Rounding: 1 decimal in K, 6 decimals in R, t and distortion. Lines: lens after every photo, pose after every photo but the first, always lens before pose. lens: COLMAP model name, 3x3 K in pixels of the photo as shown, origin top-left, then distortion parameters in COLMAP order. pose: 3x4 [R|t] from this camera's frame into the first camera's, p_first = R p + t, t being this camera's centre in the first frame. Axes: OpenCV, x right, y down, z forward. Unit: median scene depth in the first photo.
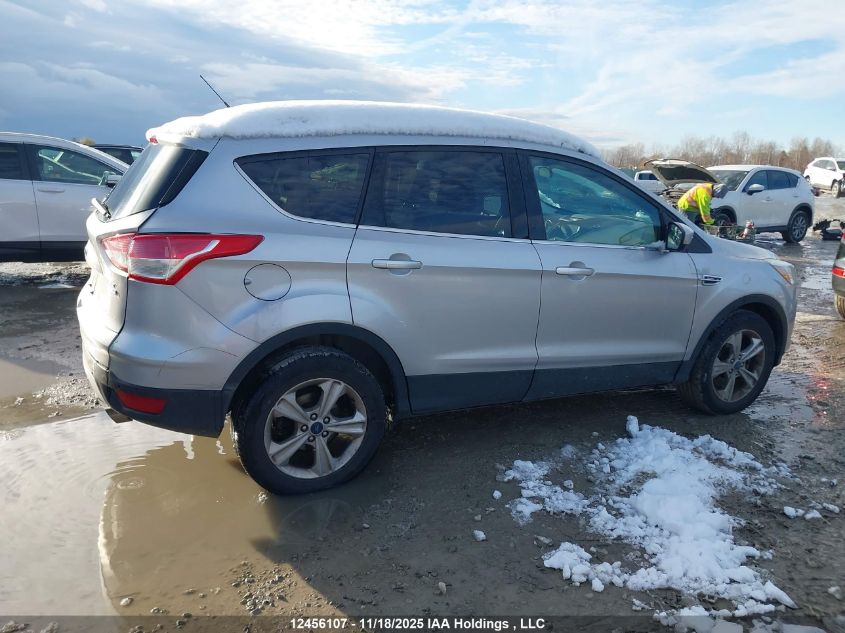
lens RADIAL K [[671.4, 0, 427.9], [0, 671.4, 316.5], [0, 0, 1]] dist [0.052019, -0.053345]
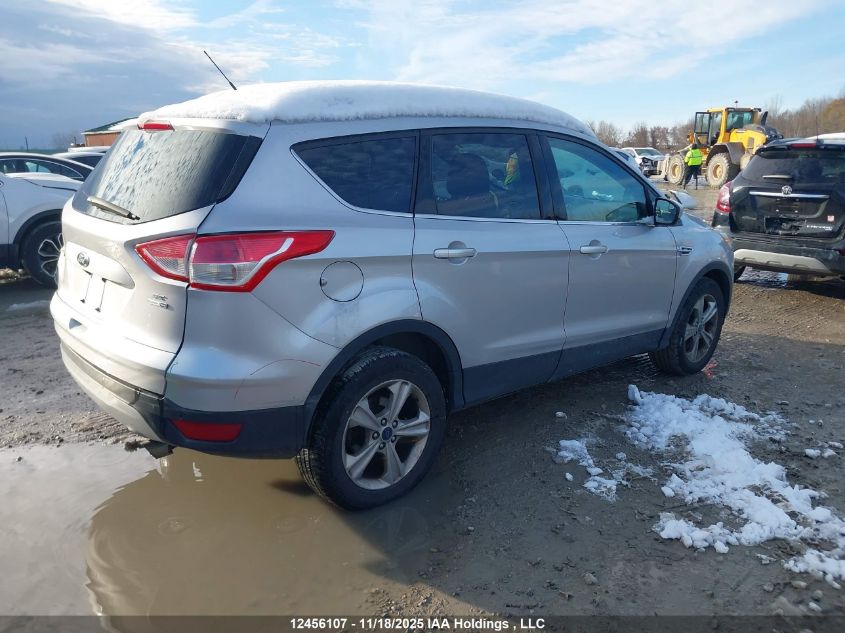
lens RADIAL K [[671.4, 0, 427.9], [0, 671.4, 316.5], [0, 0, 1]] dist [0.052019, -0.053345]
pose [[0.961019, -0.083046, 0.263715, -0.341498], [0.076179, 0.996438, 0.036179, -0.025723], [-0.265780, -0.014680, 0.963922, 0.087366]]
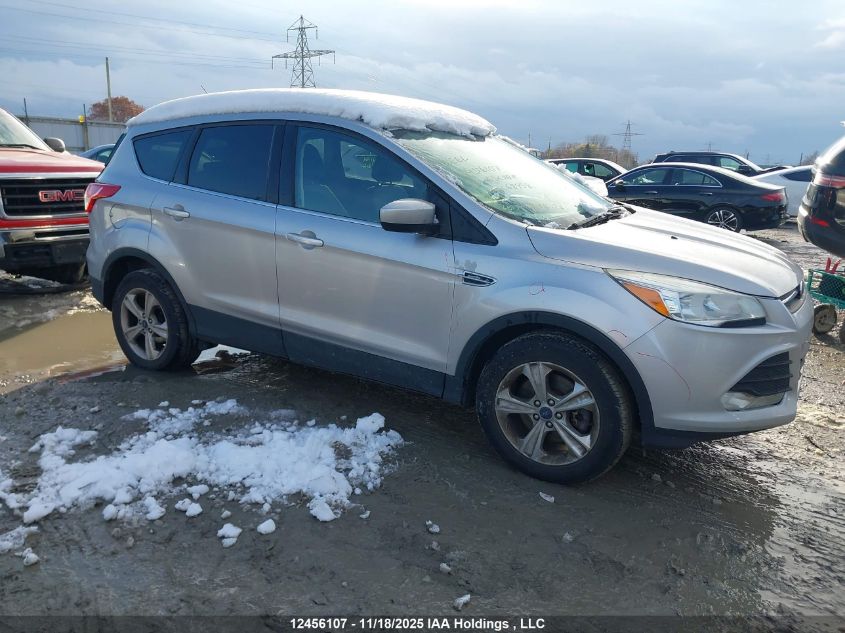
lens RADIAL K [[671.4, 0, 427.9], [0, 671.4, 316.5], [0, 0, 1]] dist [0.052019, -0.053345]
pose [[0.535953, 0.179777, -0.824885, 1.320617], [-0.187133, 0.978057, 0.091574, -0.092570], [0.823247, 0.105284, 0.557834, 0.681978]]
